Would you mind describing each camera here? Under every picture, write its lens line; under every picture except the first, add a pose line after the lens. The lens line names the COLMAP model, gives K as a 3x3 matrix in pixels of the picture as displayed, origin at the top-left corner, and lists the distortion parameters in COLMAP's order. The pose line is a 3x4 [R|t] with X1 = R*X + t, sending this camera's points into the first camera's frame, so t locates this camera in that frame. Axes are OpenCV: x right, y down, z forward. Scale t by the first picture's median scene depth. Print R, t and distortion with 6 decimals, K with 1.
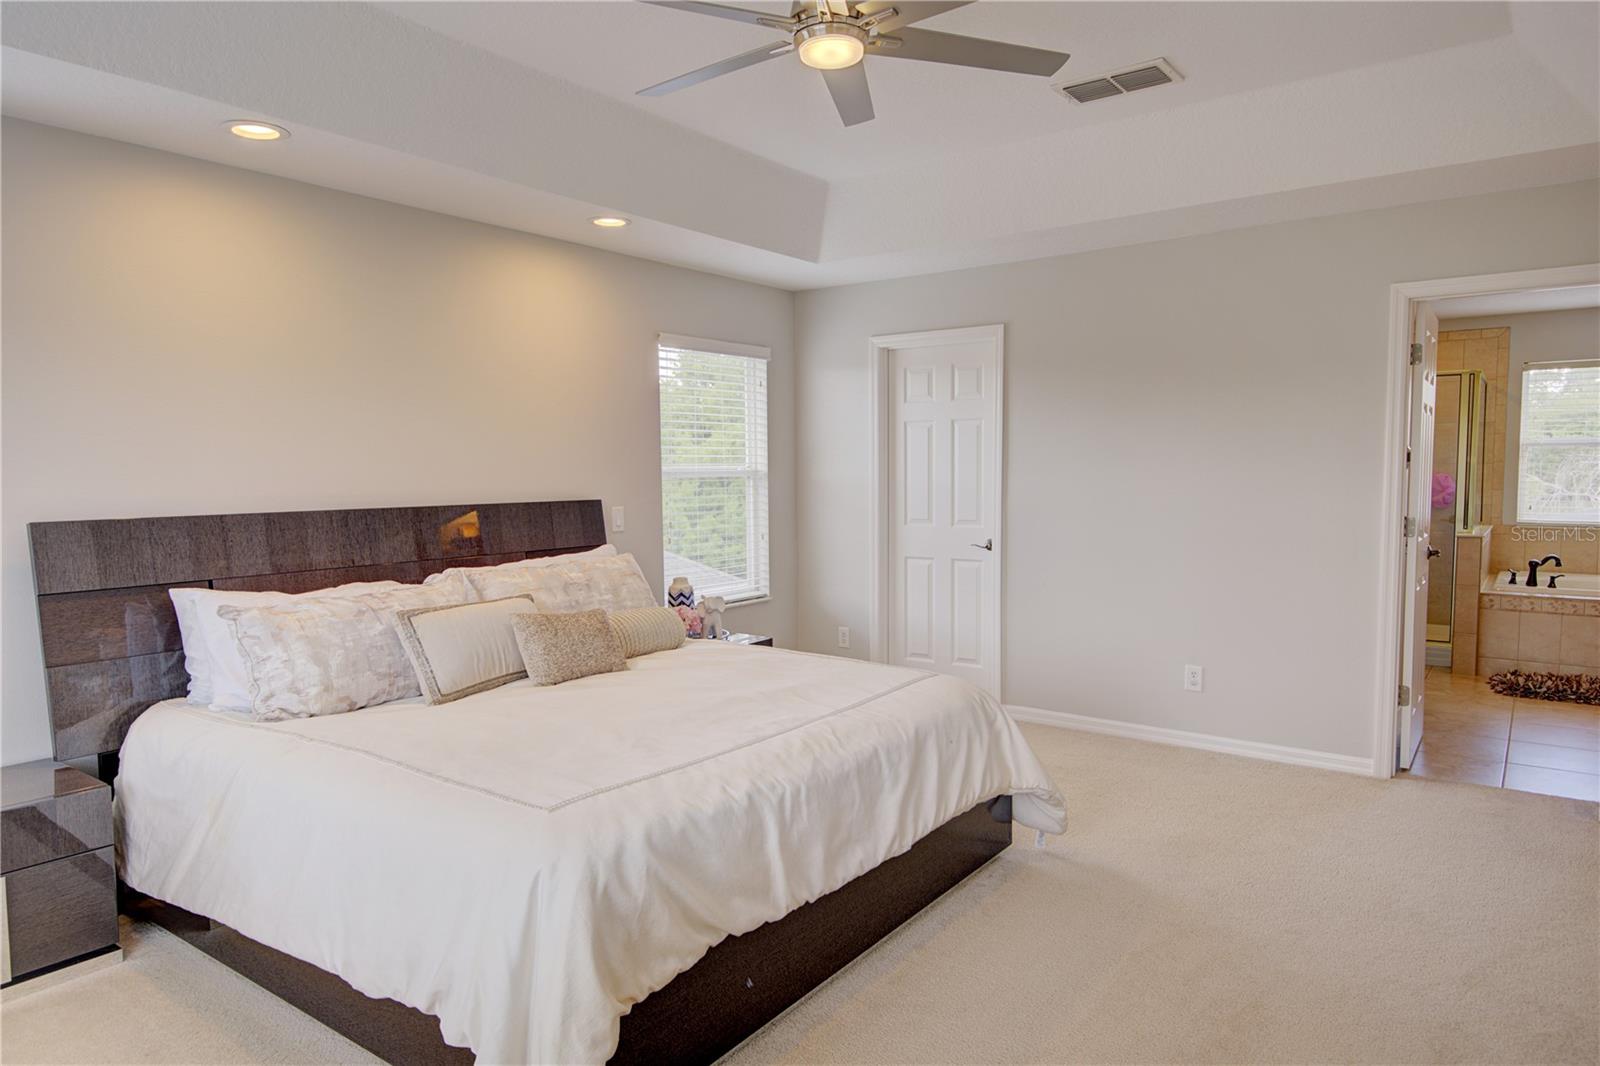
lens RADIAL K [[1009.7, 0, 801.4], [0, 1009.7, 535.4], [0, 0, 1]] dist [0.006991, 0.002825]
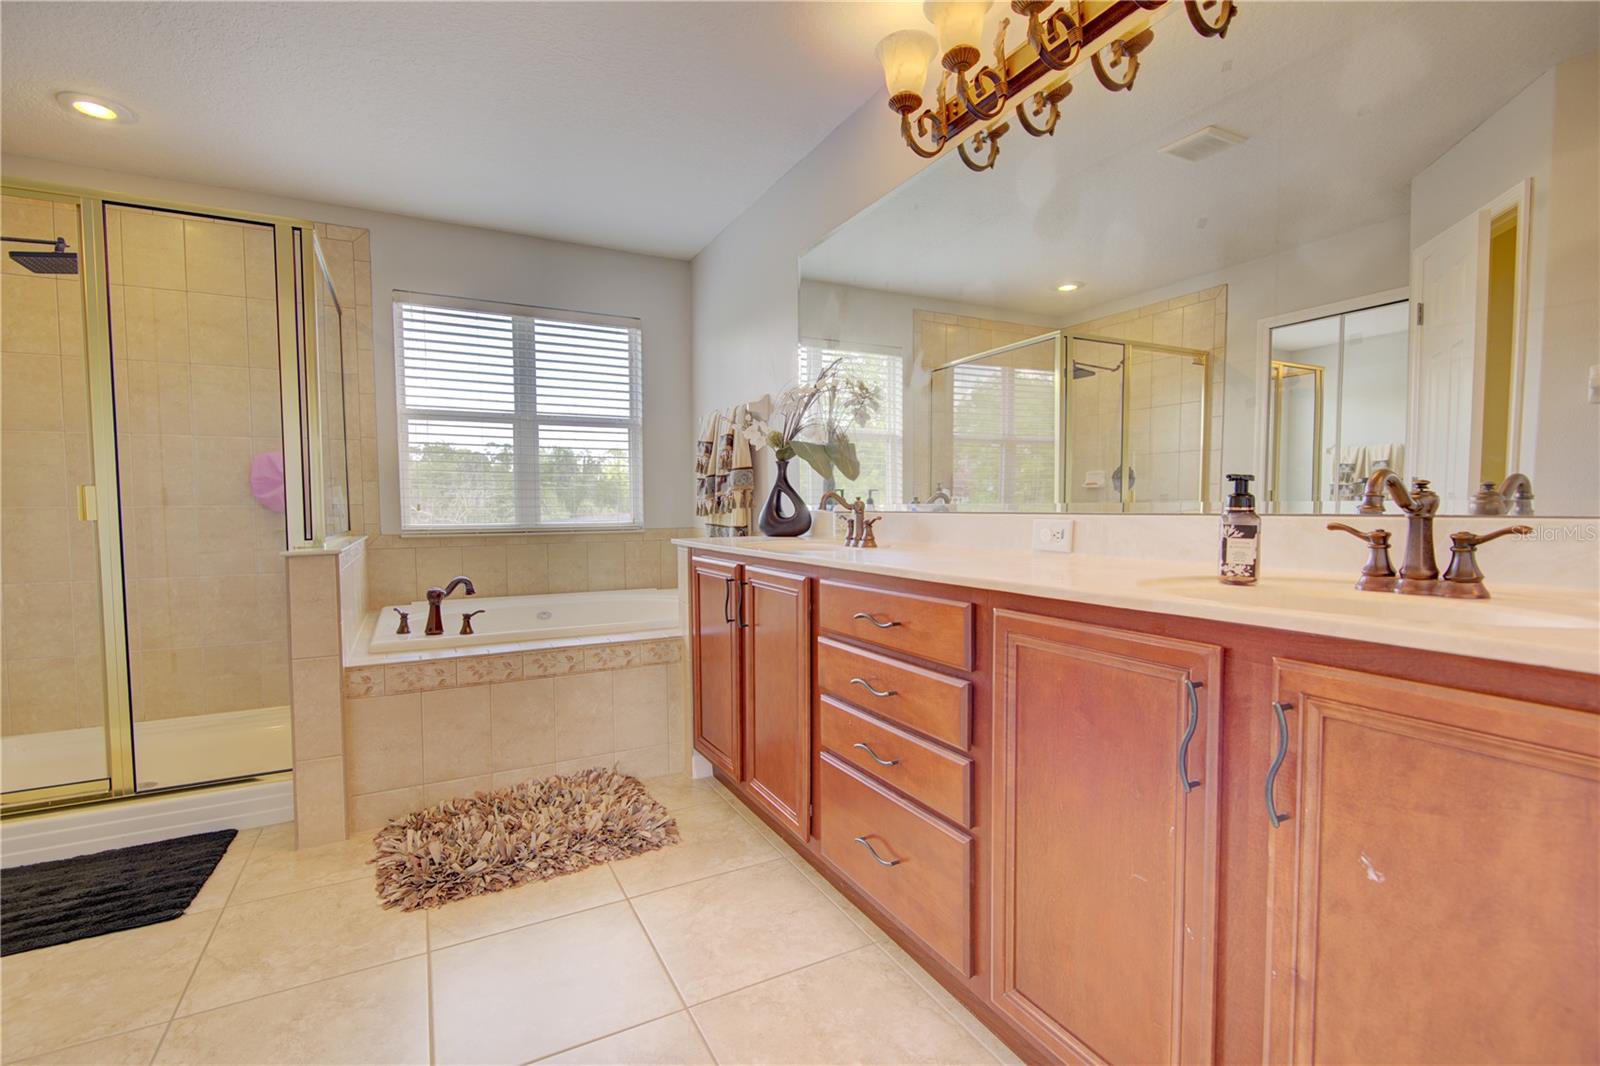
lens RADIAL K [[718.5, 0, 801.4], [0, 718.5, 536.8], [0, 0, 1]] dist [0.001713, -0.001923]
pose [[0.430681, -0.041048, 0.901570, 0.451536], [0.066355, 0.997702, 0.013727, 0.003276], [-0.900062, 0.053912, 0.432415, 0.643255]]
